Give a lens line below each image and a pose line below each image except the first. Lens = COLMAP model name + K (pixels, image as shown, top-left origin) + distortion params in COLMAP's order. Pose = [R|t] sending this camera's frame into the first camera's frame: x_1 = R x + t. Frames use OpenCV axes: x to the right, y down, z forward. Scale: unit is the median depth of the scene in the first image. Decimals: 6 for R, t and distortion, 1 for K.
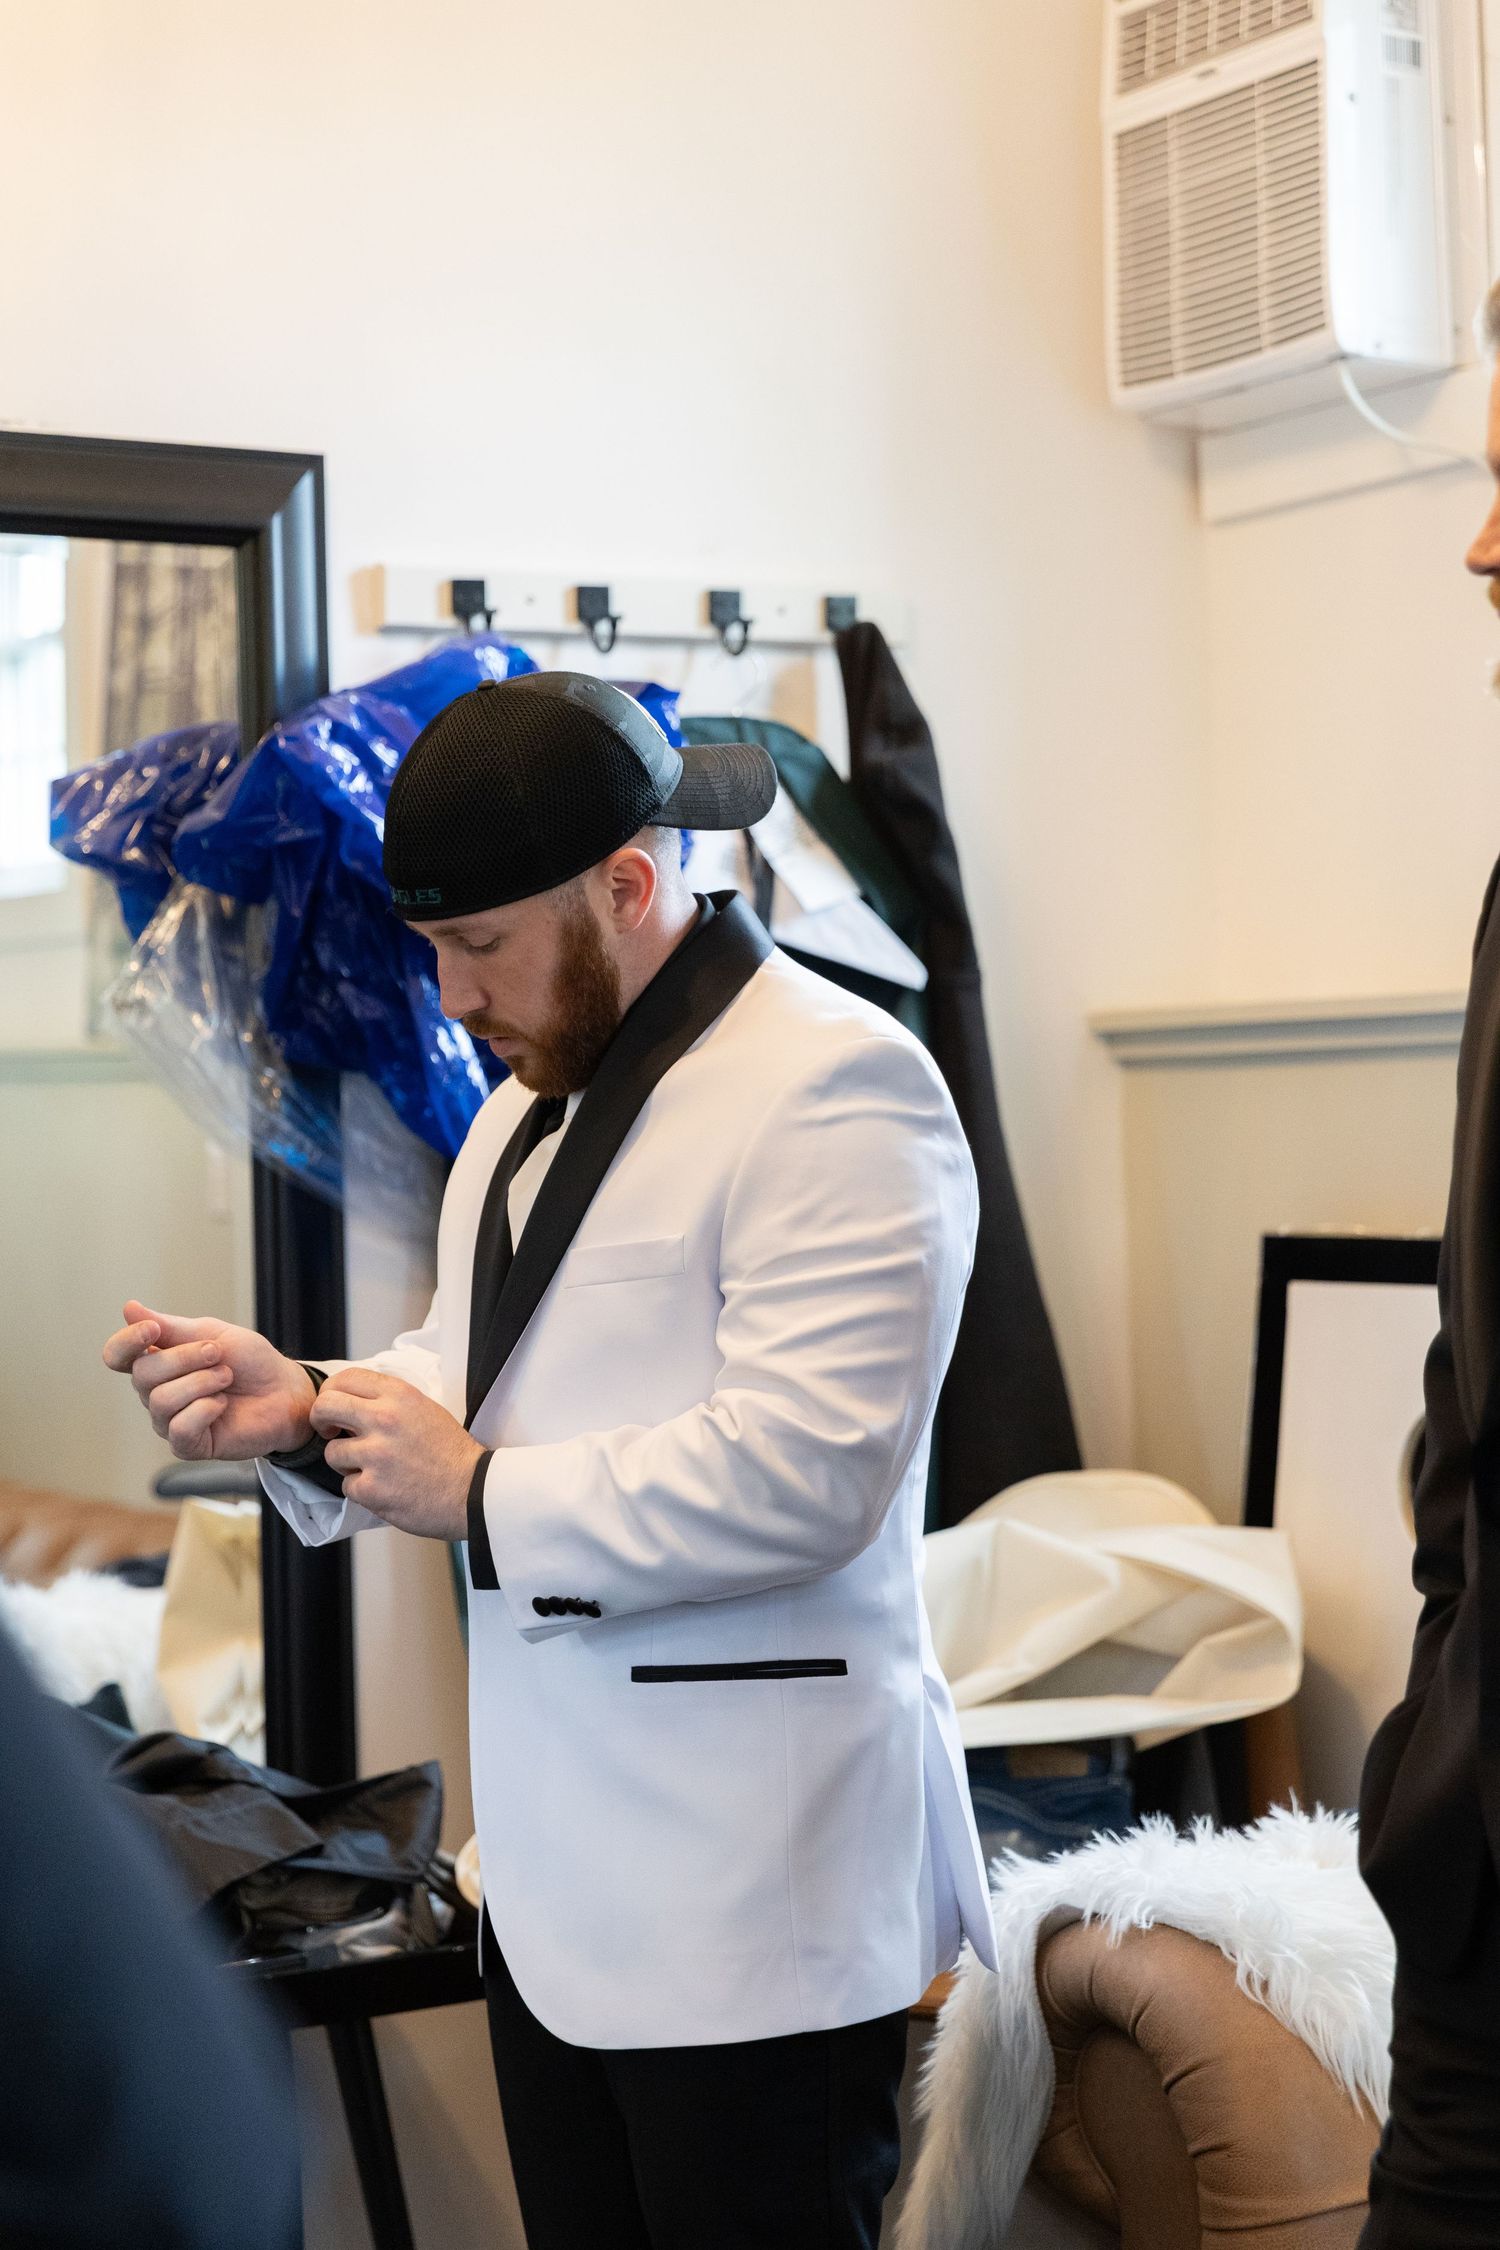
lens RADIAL K [[4170.8, 0, 753.2], [0, 4170.8, 1107.7], [0, 0, 1]] dist [-0.009526, 0.000000]
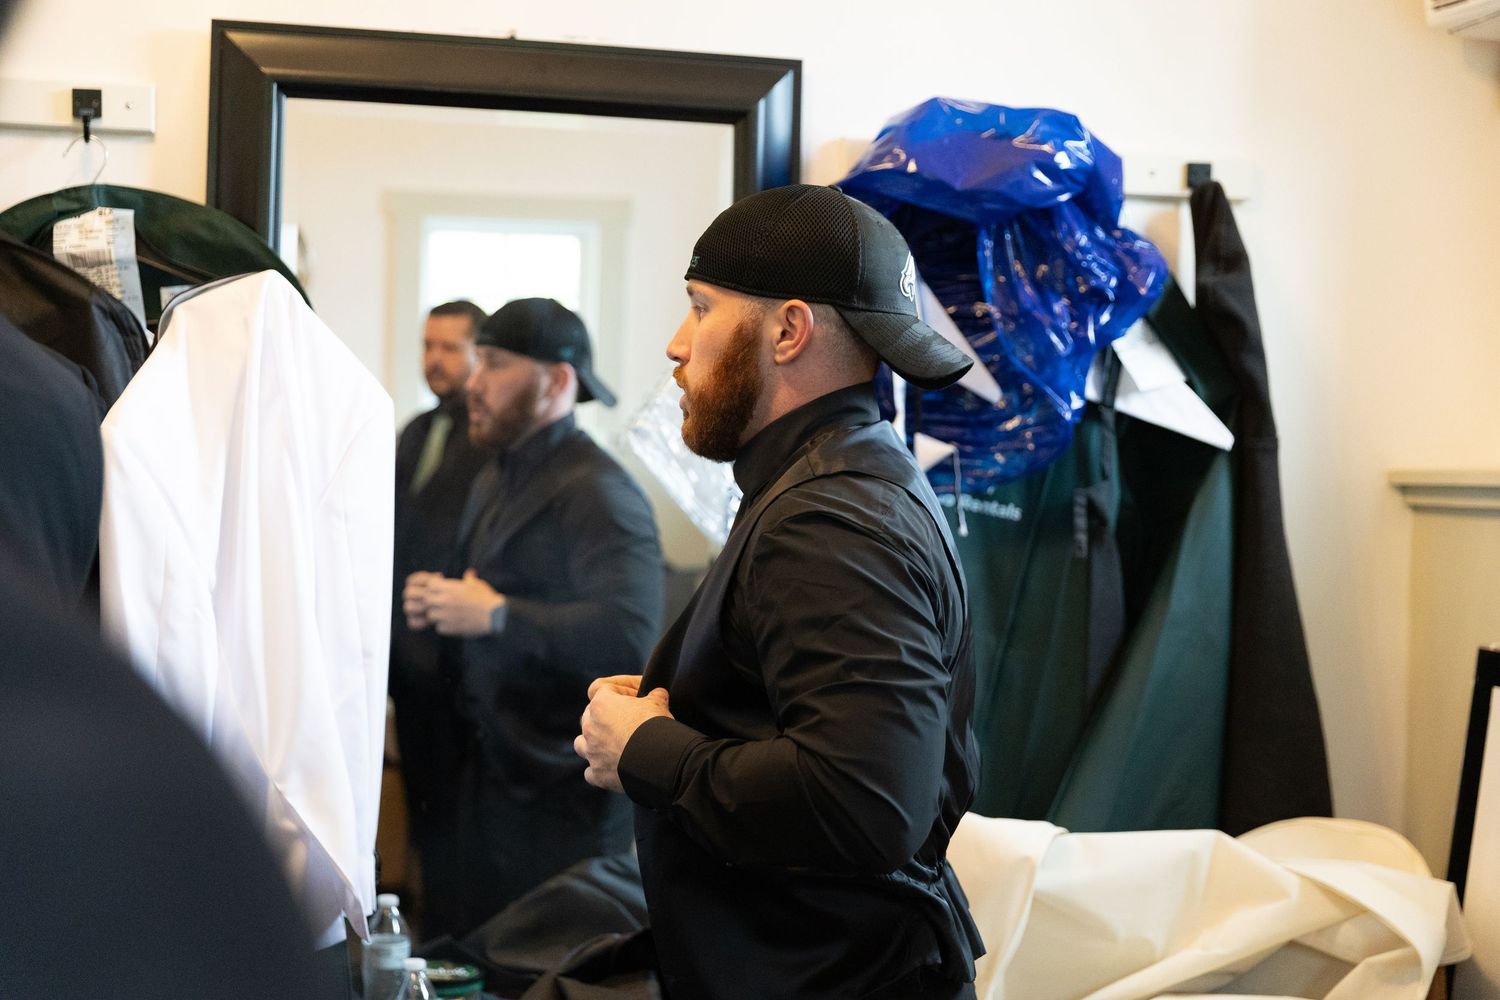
lens RADIAL K [[2305.4, 0, 738.5], [0, 2305.4, 507.2], [0, 0, 1]] dist [0.003400, 0.000000]
pose [[0.945182, 0.055242, -0.321838, 0.131982], [-0.048666, 0.998410, 0.028450, -0.023327], [0.322898, -0.011228, 0.946367, 0.228629]]
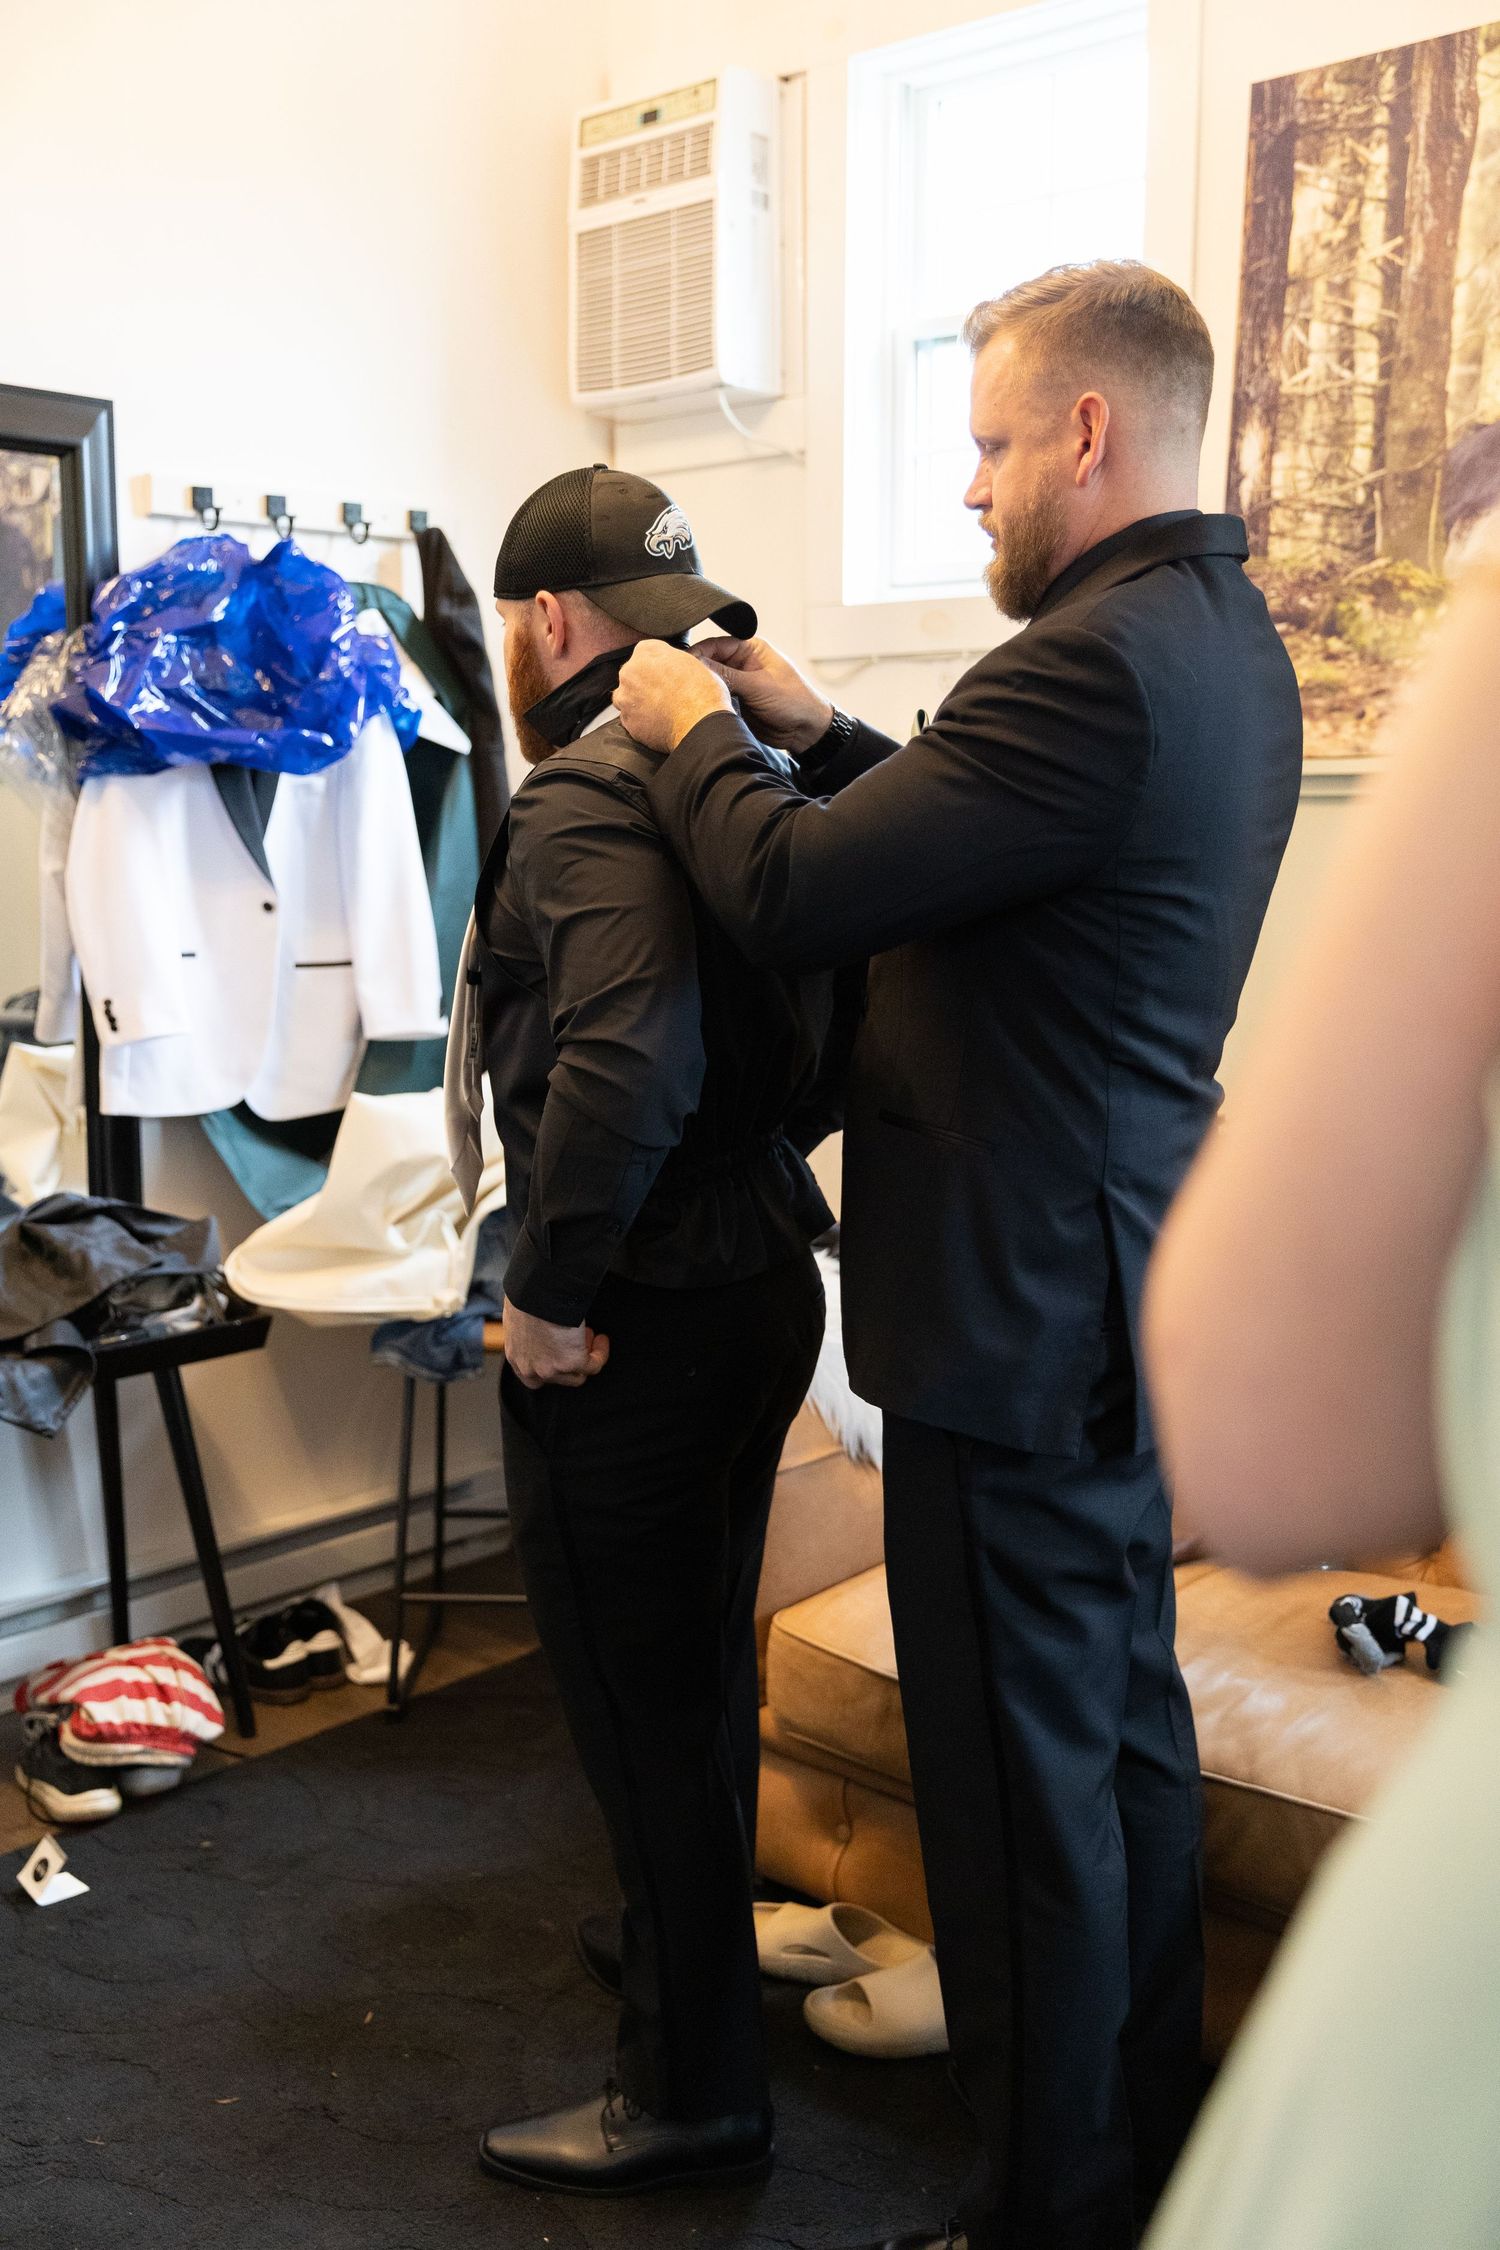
lens RADIAL K [[2266.8, 0, 733.1], [0, 2266.8, 1134.0], [0, 0, 1]] dist [0.024978, 0.000000]
pose [[0.966563, -0.007981, 0.256305, -0.094116], [-0.030717, 0.988715, 0.146625, -0.013593], [-0.254583, -0.149596, 0.955410, 0.063837]]
